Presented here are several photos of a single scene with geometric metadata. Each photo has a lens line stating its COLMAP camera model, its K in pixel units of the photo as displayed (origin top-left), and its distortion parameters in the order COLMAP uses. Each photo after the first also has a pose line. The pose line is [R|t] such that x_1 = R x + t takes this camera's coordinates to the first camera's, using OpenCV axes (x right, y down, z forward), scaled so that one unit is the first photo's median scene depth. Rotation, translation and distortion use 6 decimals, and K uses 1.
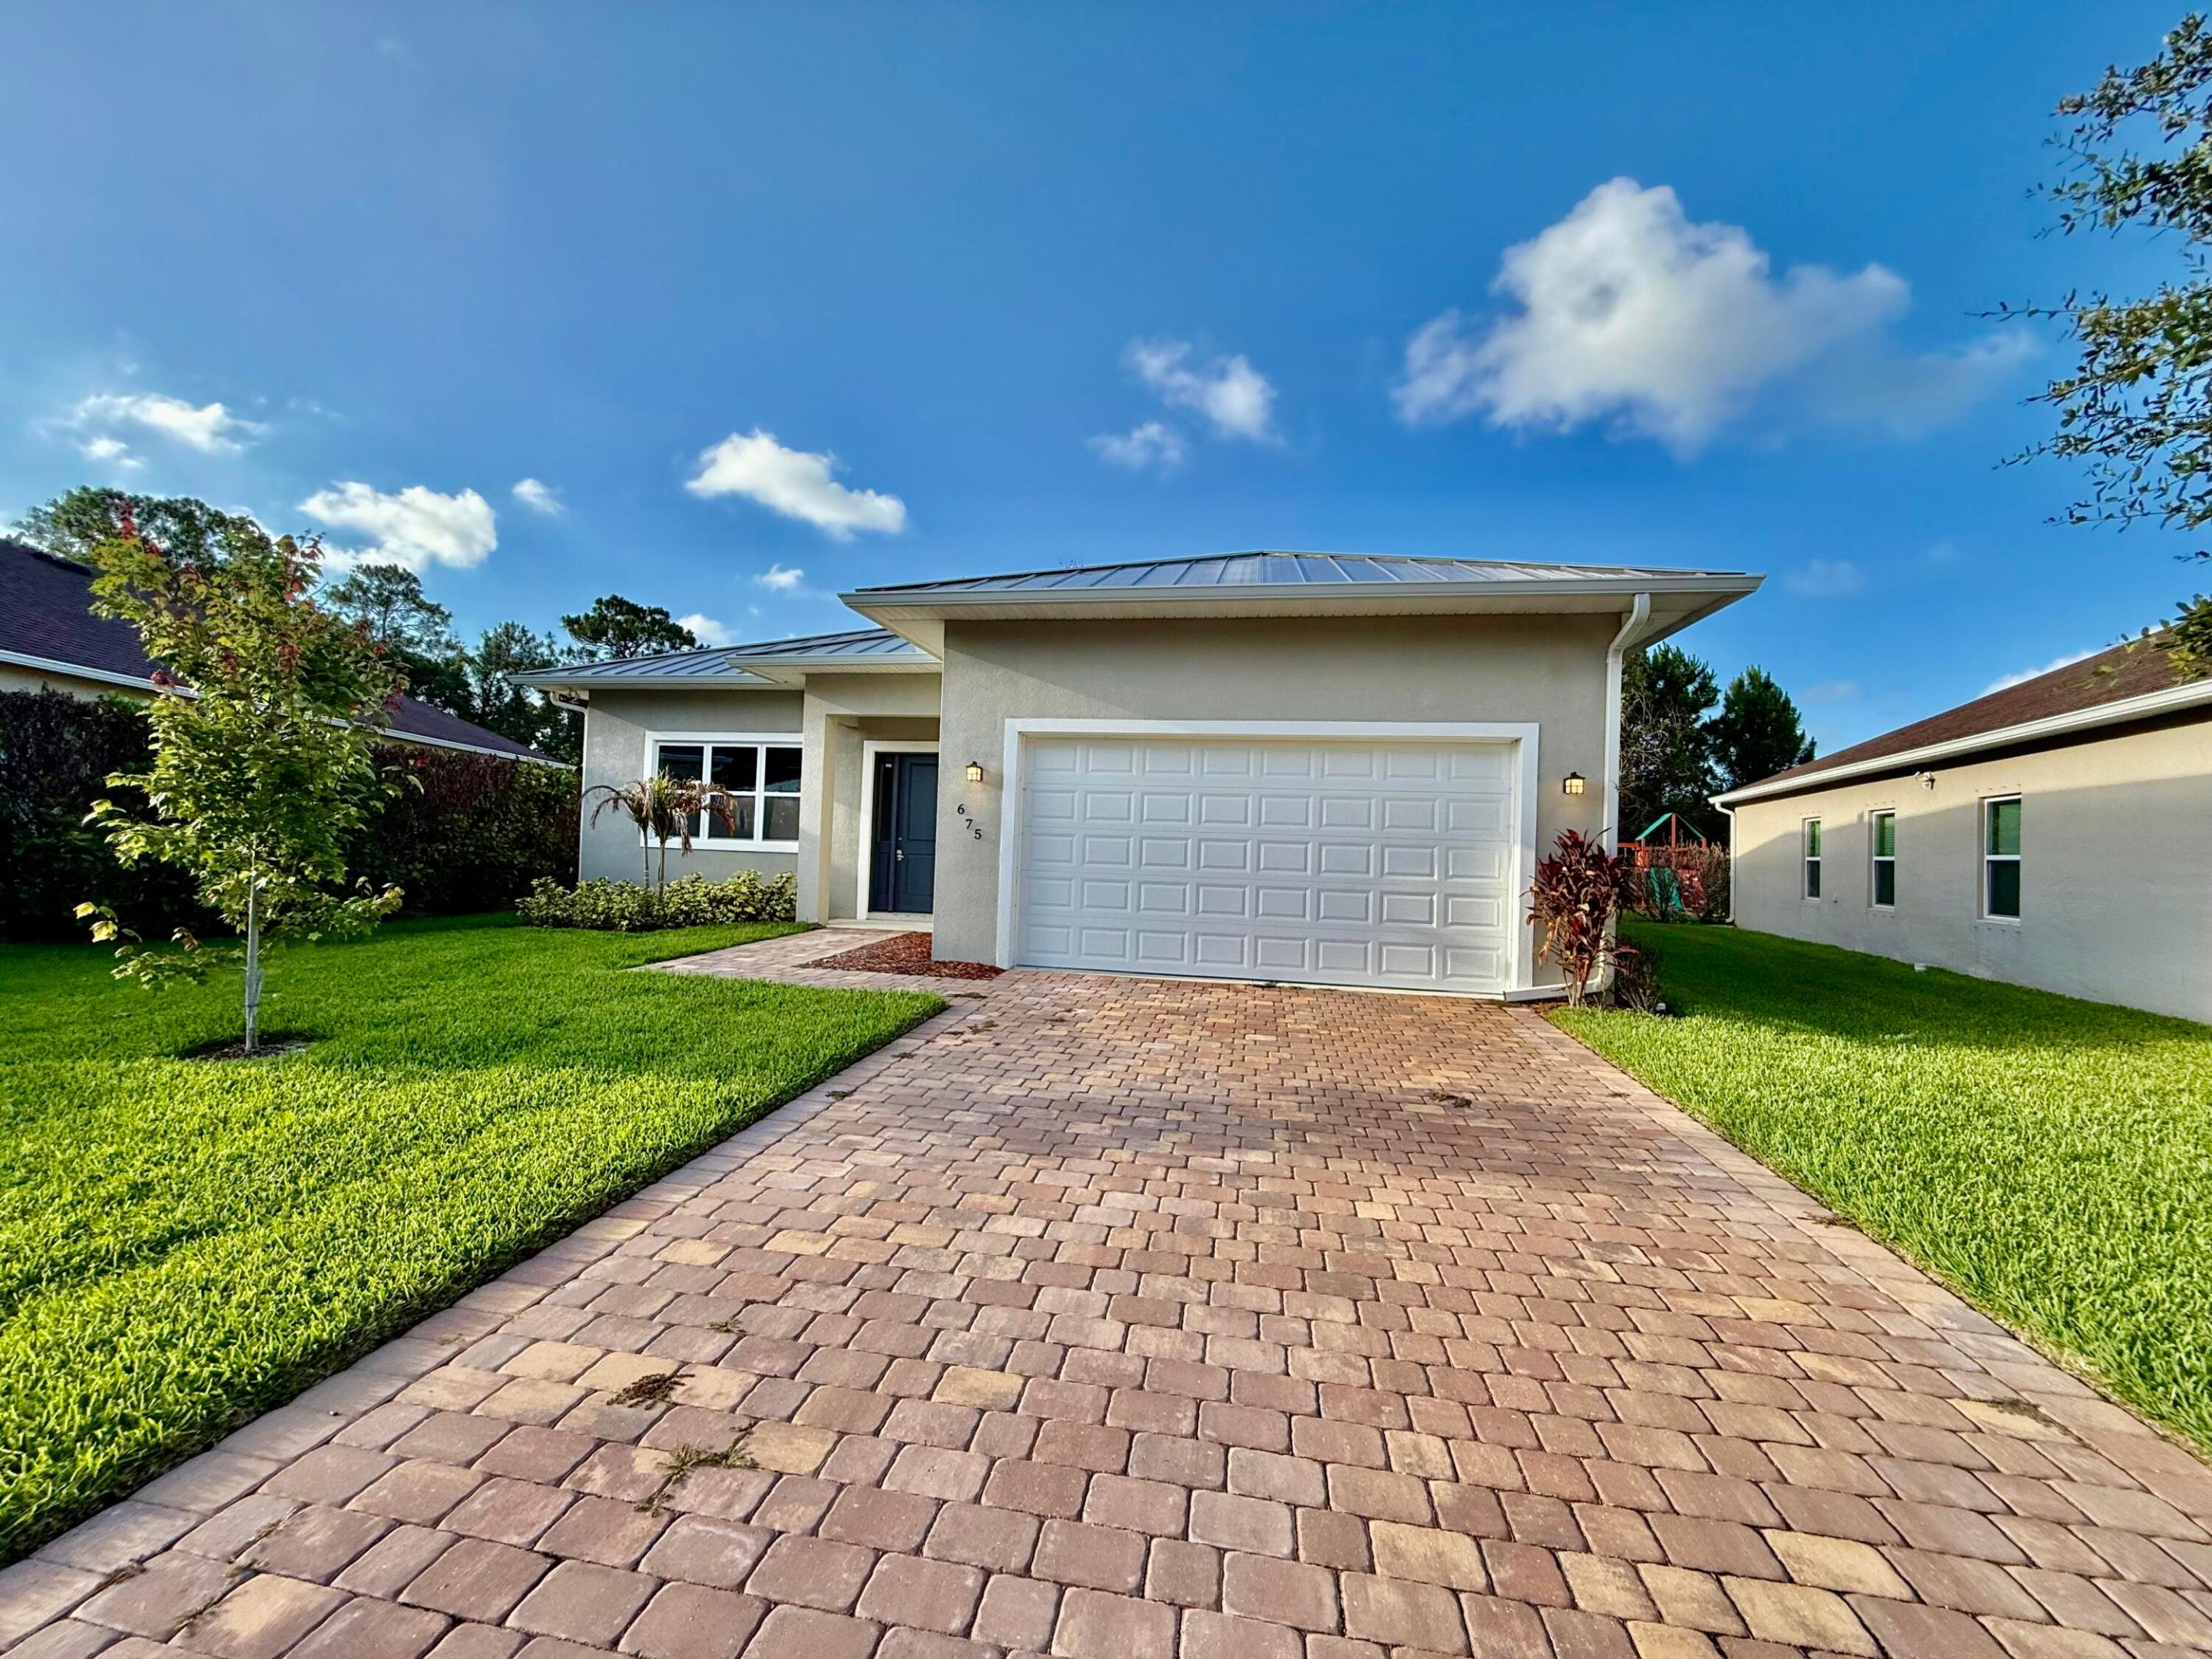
lens RADIAL K [[883.9, 0, 1096.6], [0, 883.9, 826.8], [0, 0, 1]] dist [0.001591, 0.000305]
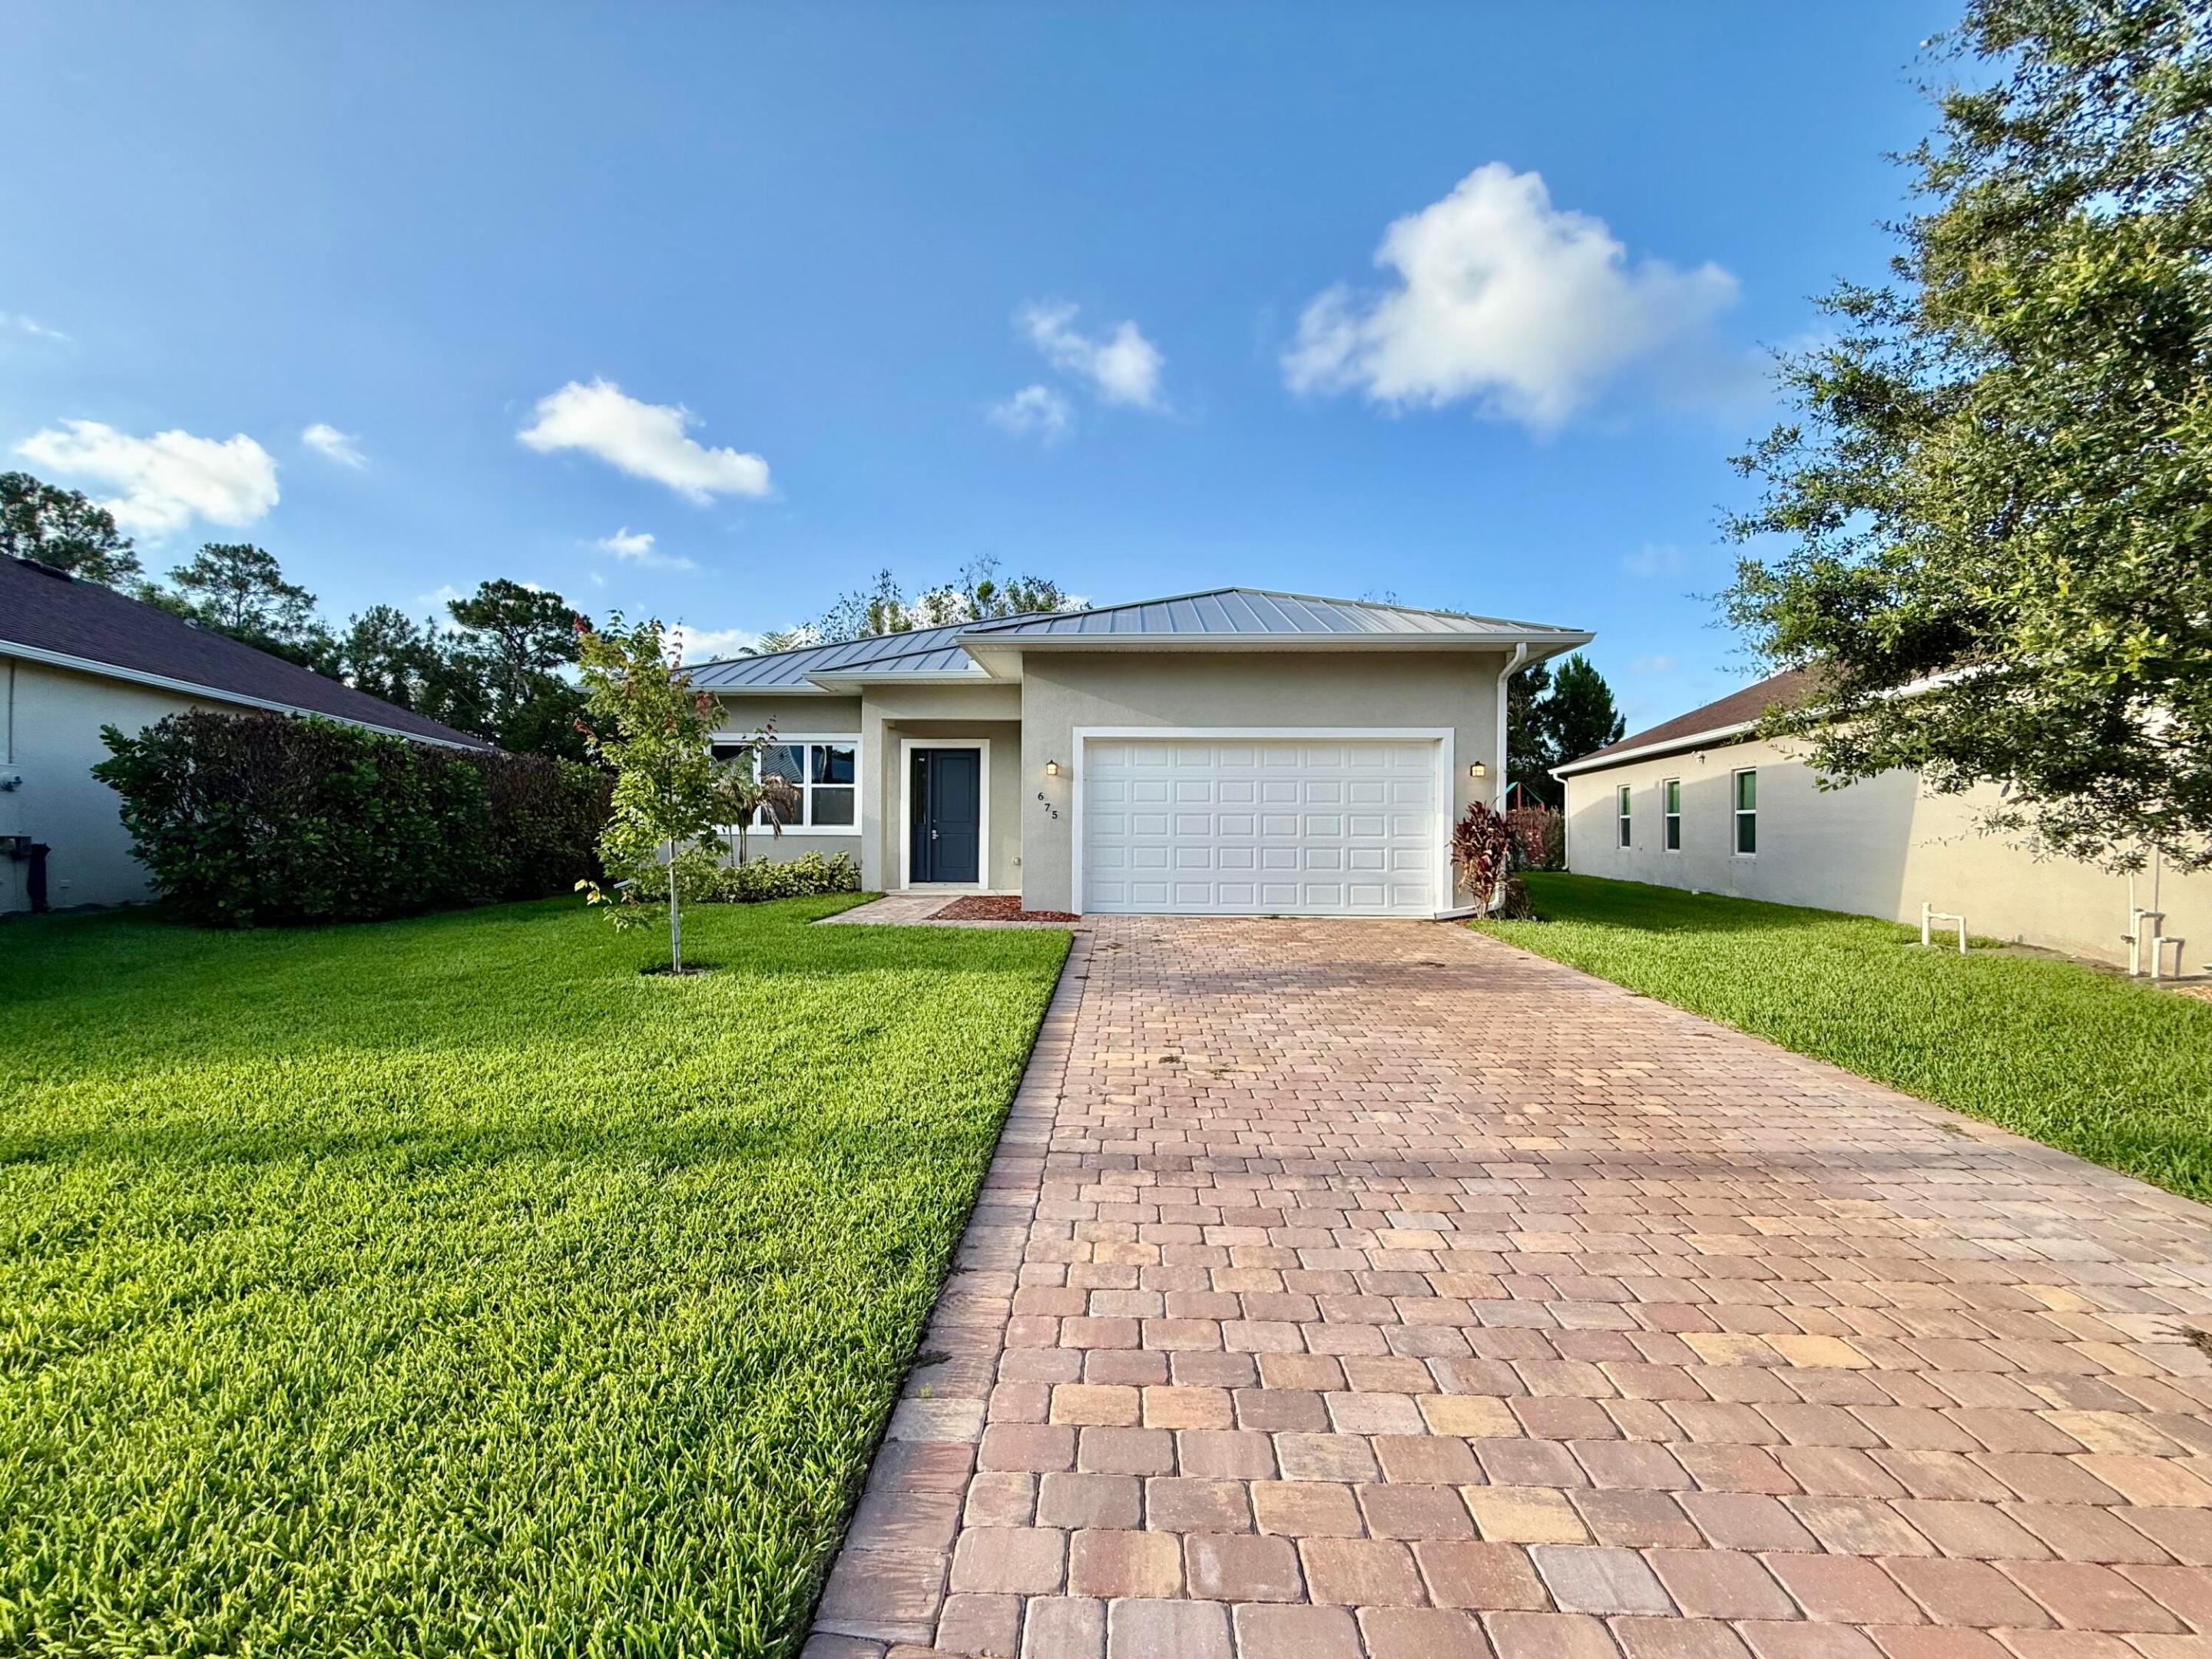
lens RADIAL K [[881.0, 0, 1129.4], [0, 881.0, 823.8], [0, 0, 1]] dist [0.066625, -0.041015]
pose [[0.984267, -0.028530, 0.174371, -0.172121], [0.024465, 0.999377, 0.025423, -0.006399], [-0.174988, -0.020757, 0.984352, -0.211547]]
